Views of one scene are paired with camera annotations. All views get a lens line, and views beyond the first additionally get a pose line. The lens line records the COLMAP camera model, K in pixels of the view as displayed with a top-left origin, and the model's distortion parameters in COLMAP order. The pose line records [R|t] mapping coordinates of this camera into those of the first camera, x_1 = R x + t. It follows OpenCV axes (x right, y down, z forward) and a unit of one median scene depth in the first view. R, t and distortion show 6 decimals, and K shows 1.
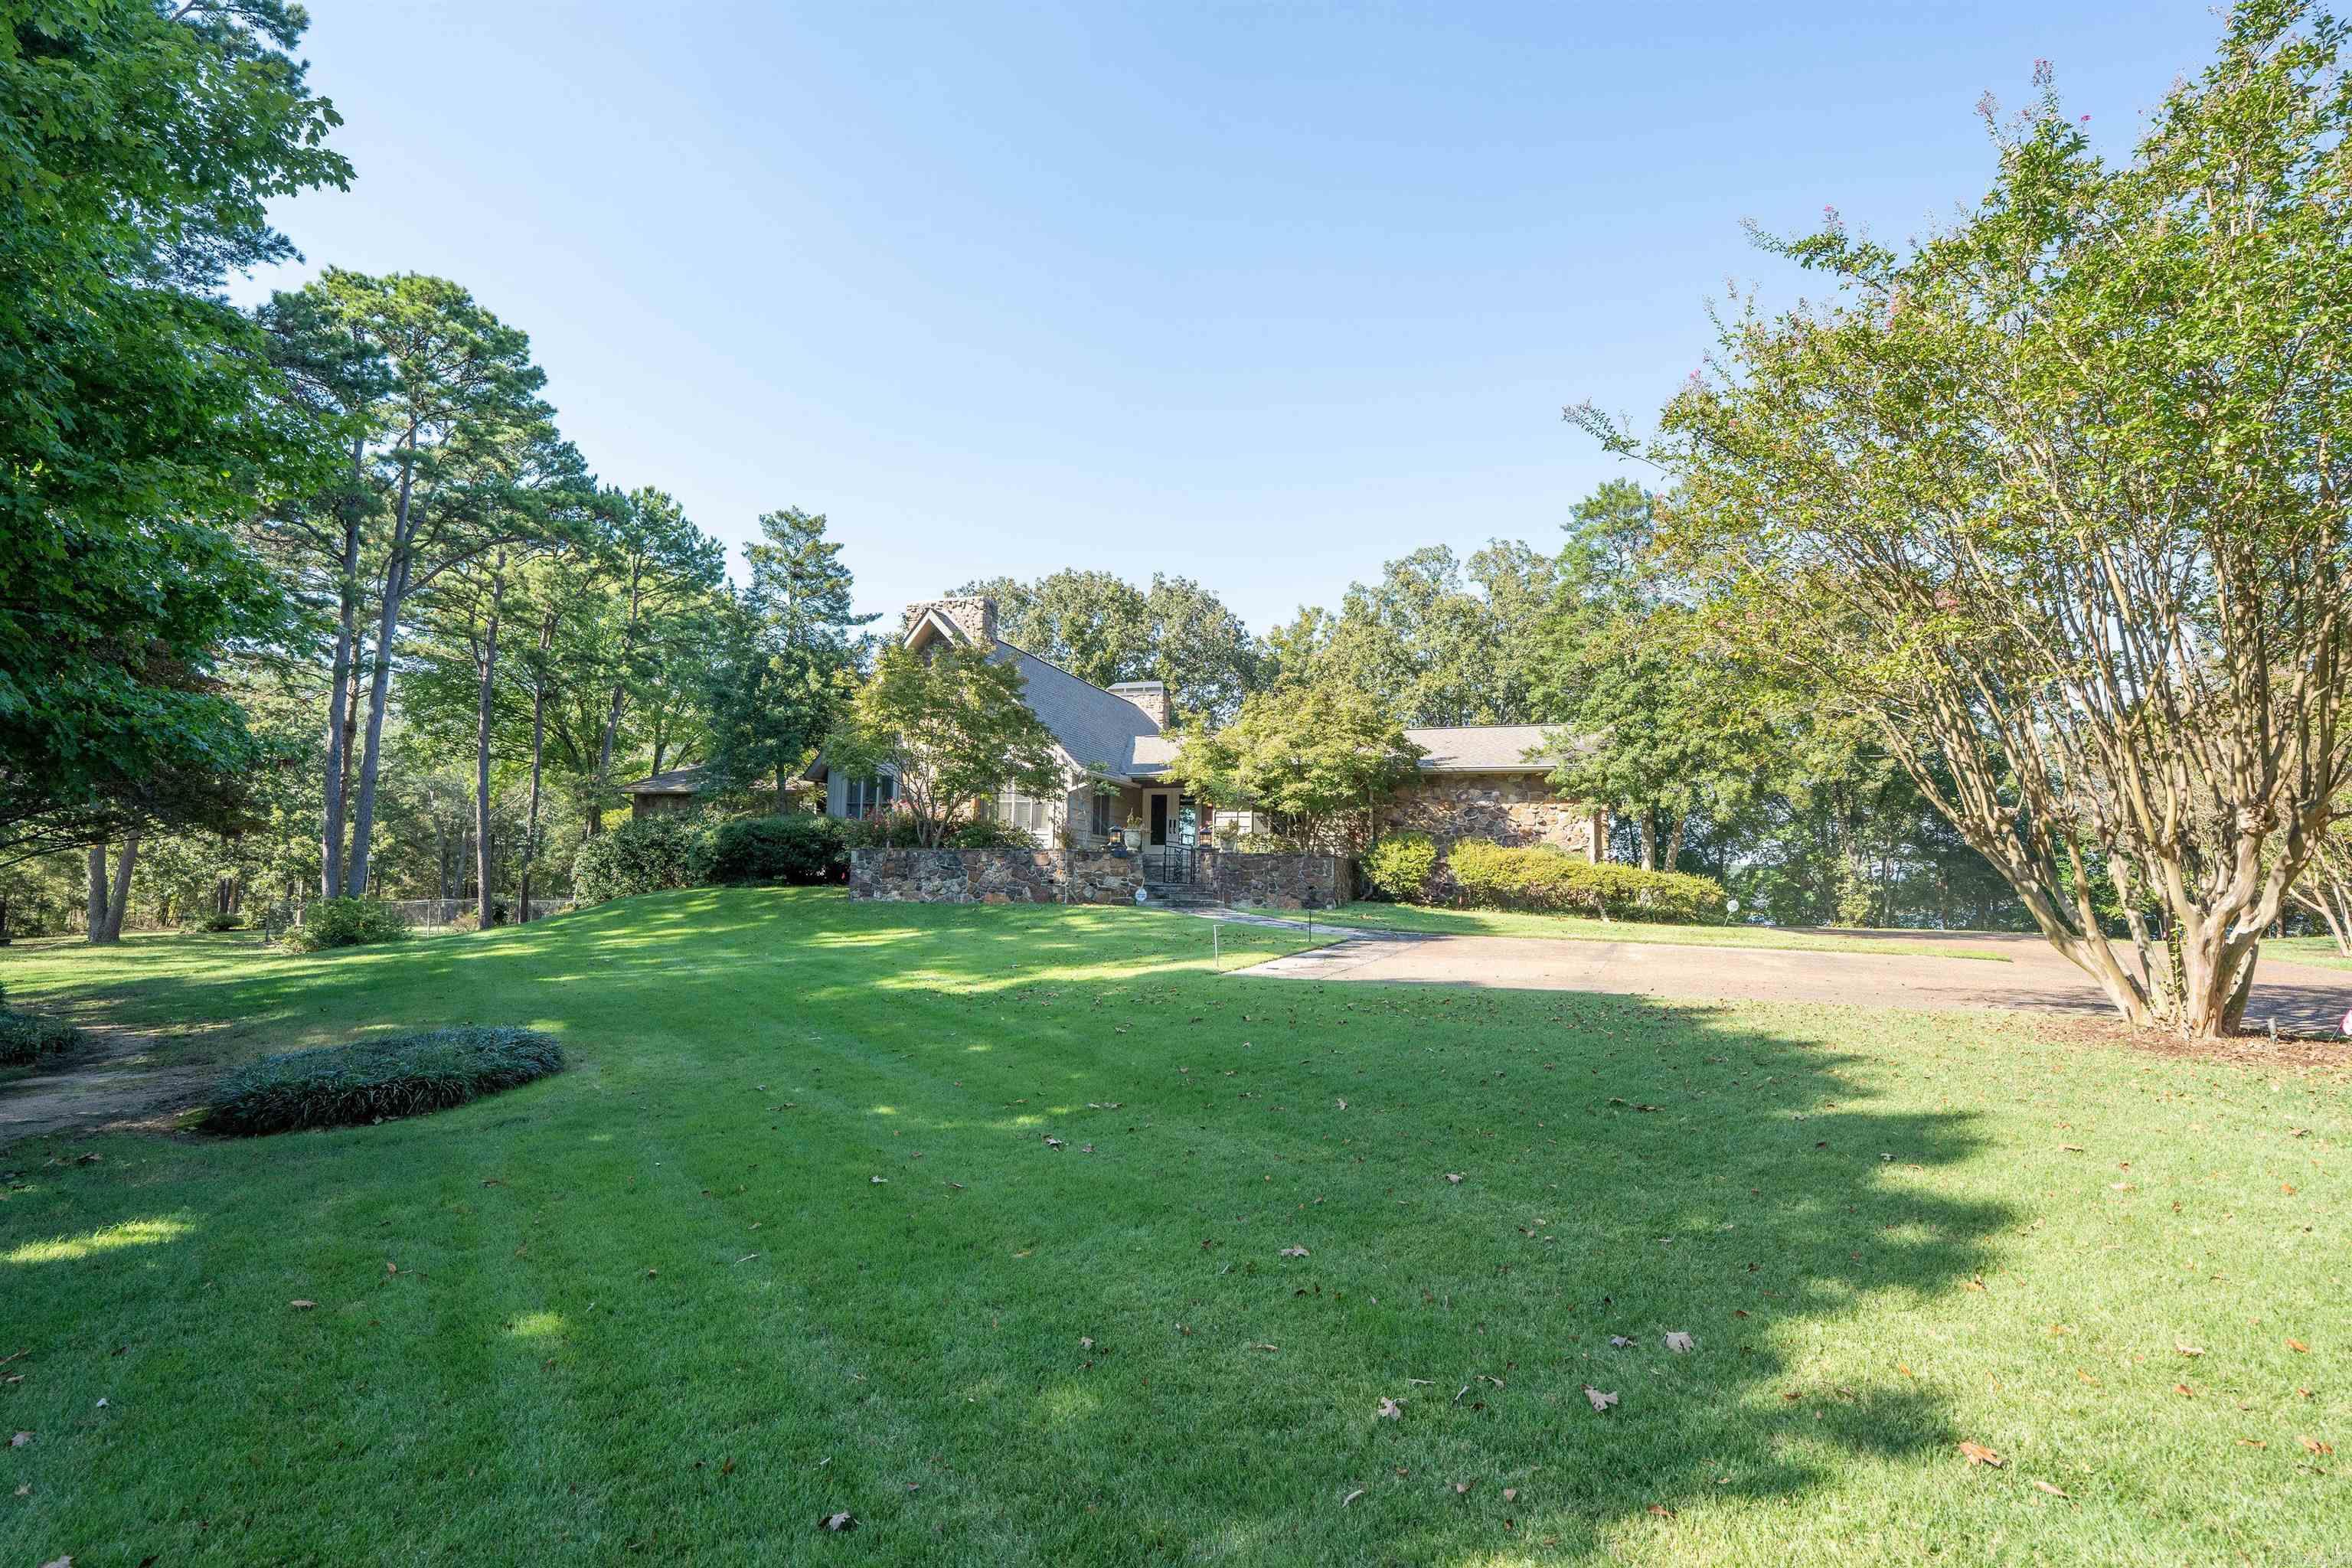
lens RADIAL K [[1055.8, 0, 1188.0], [0, 1055.8, 784.9], [0, 0, 1]] dist [-0.008736, 0.001144]
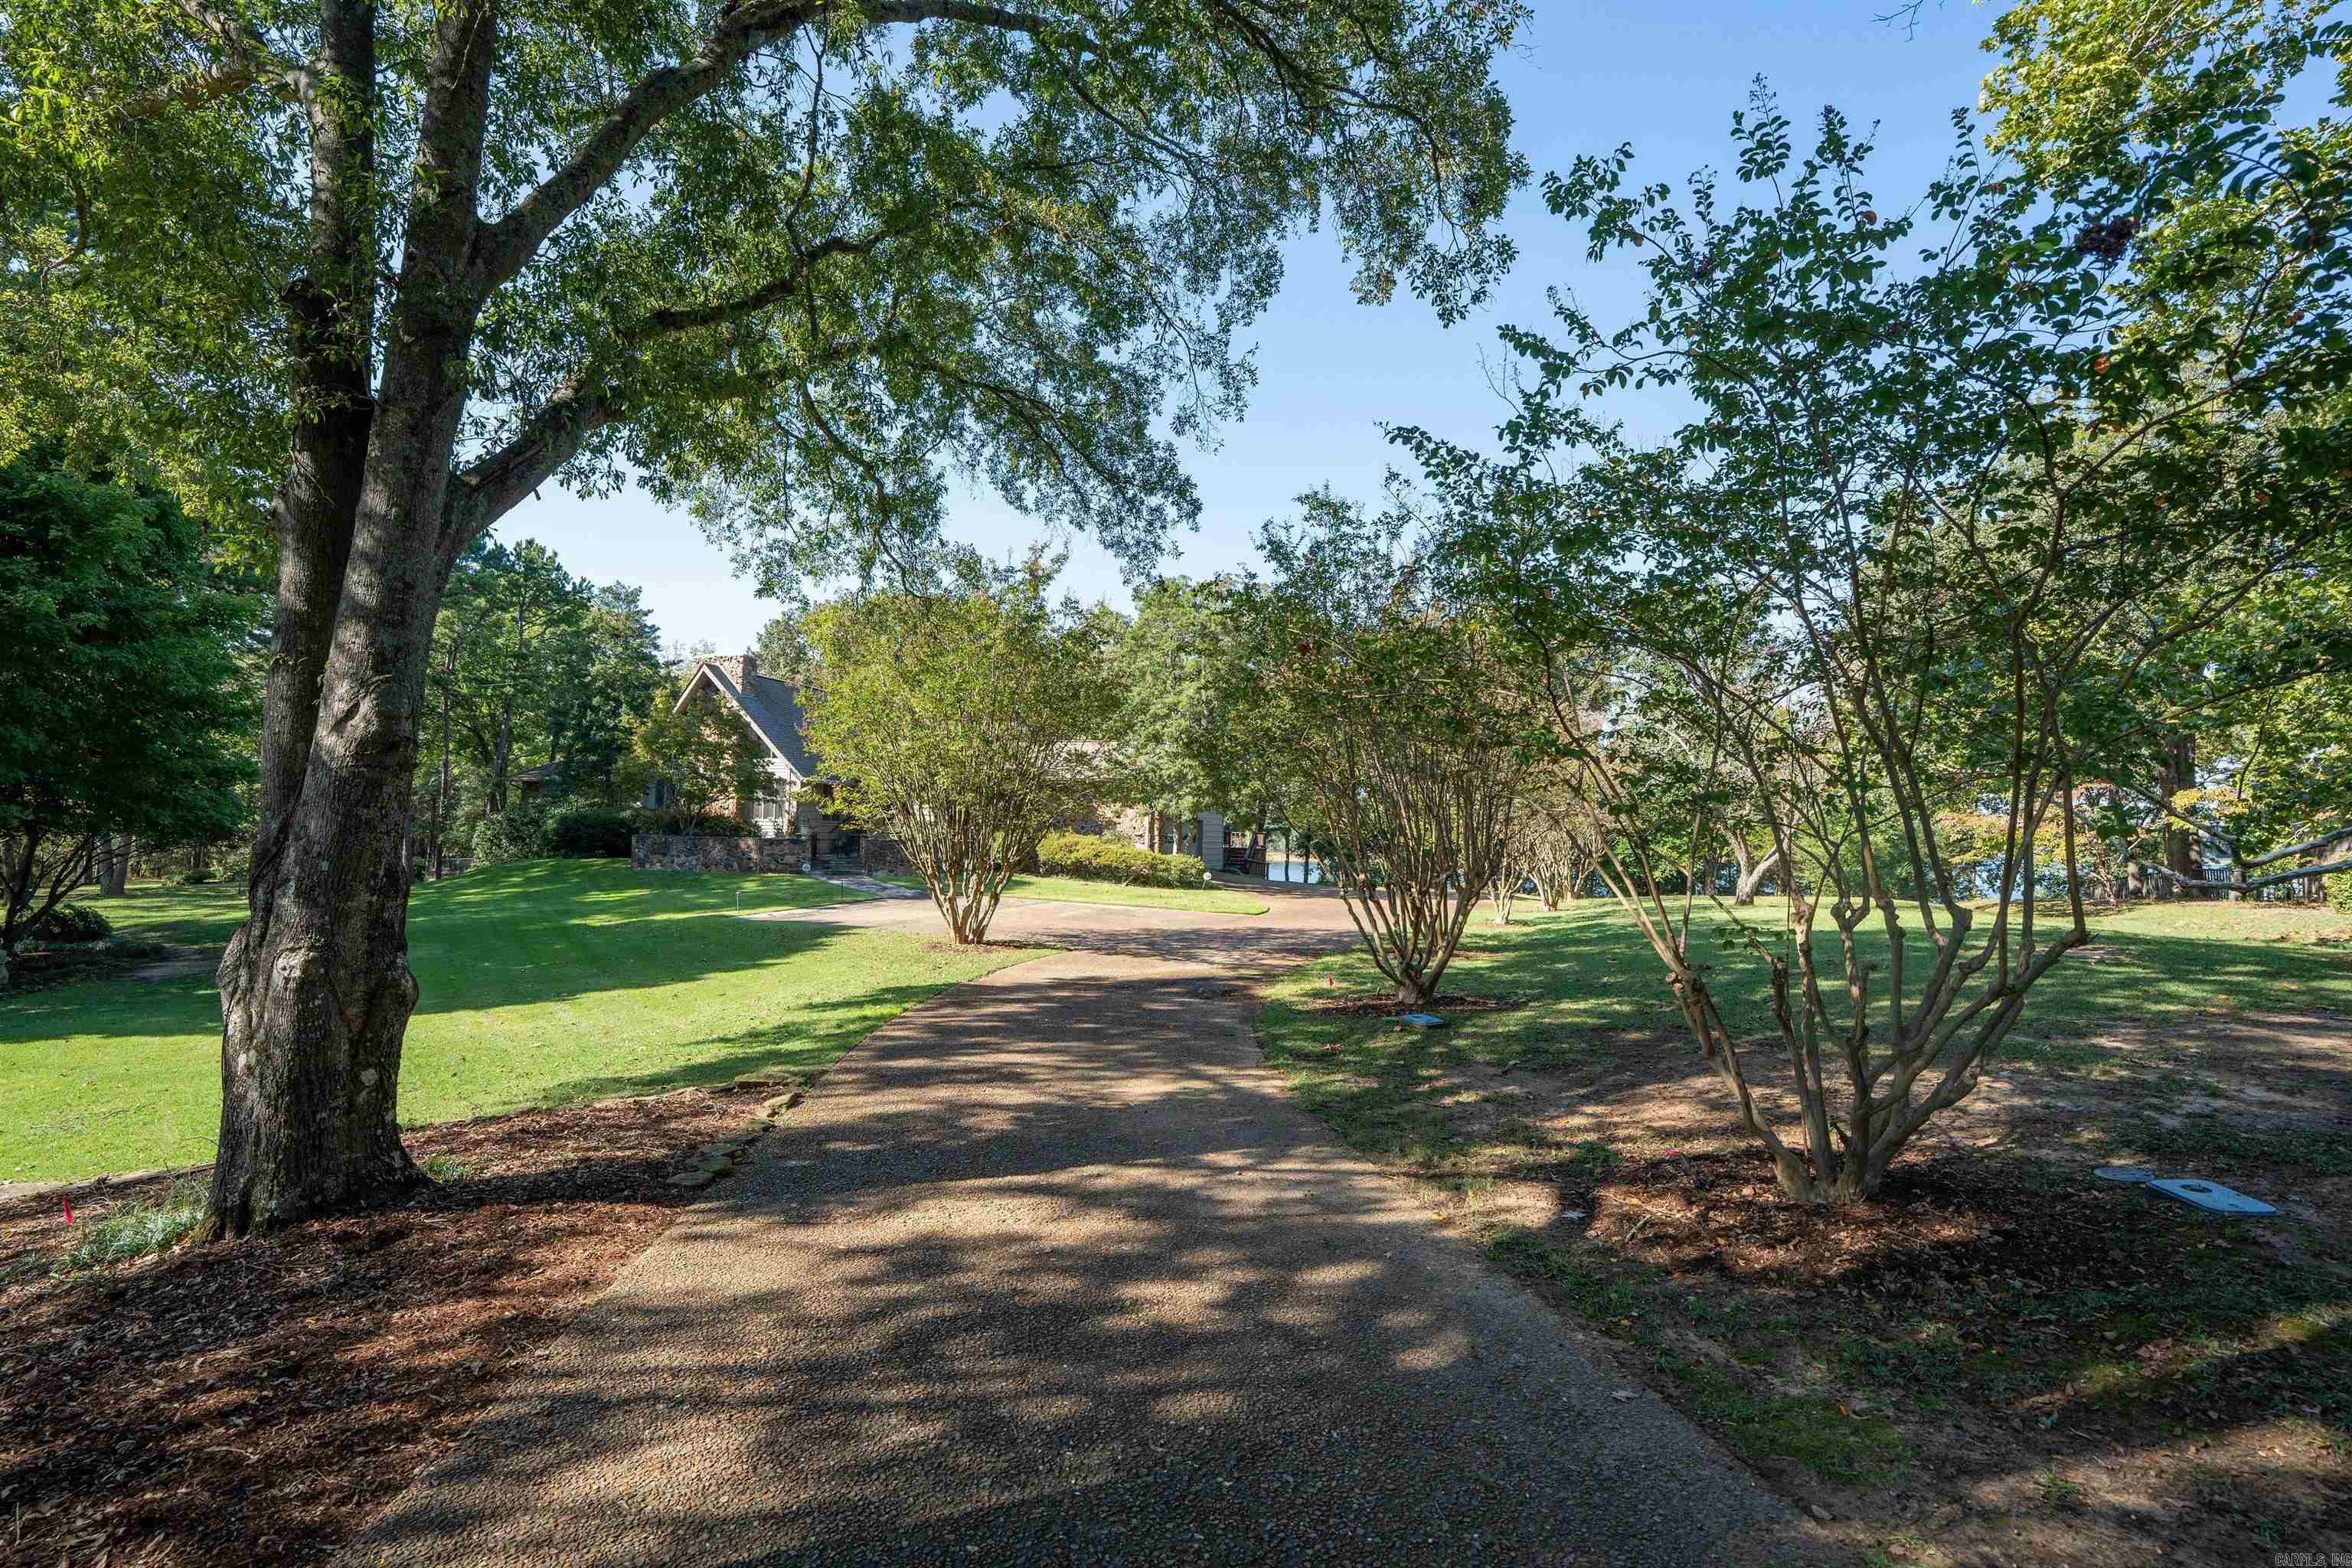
lens RADIAL K [[1055.8, 0, 1164.9], [0, 1055.8, 784.6], [0, 0, 1]] dist [-0.008736, 0.001144]
pose [[0.999941, 0.005279, 0.009489, 0.384289], [-0.005687, 0.999039, 0.043449, -0.073344], [-0.009250, -0.043500, 0.999011, -0.456564]]
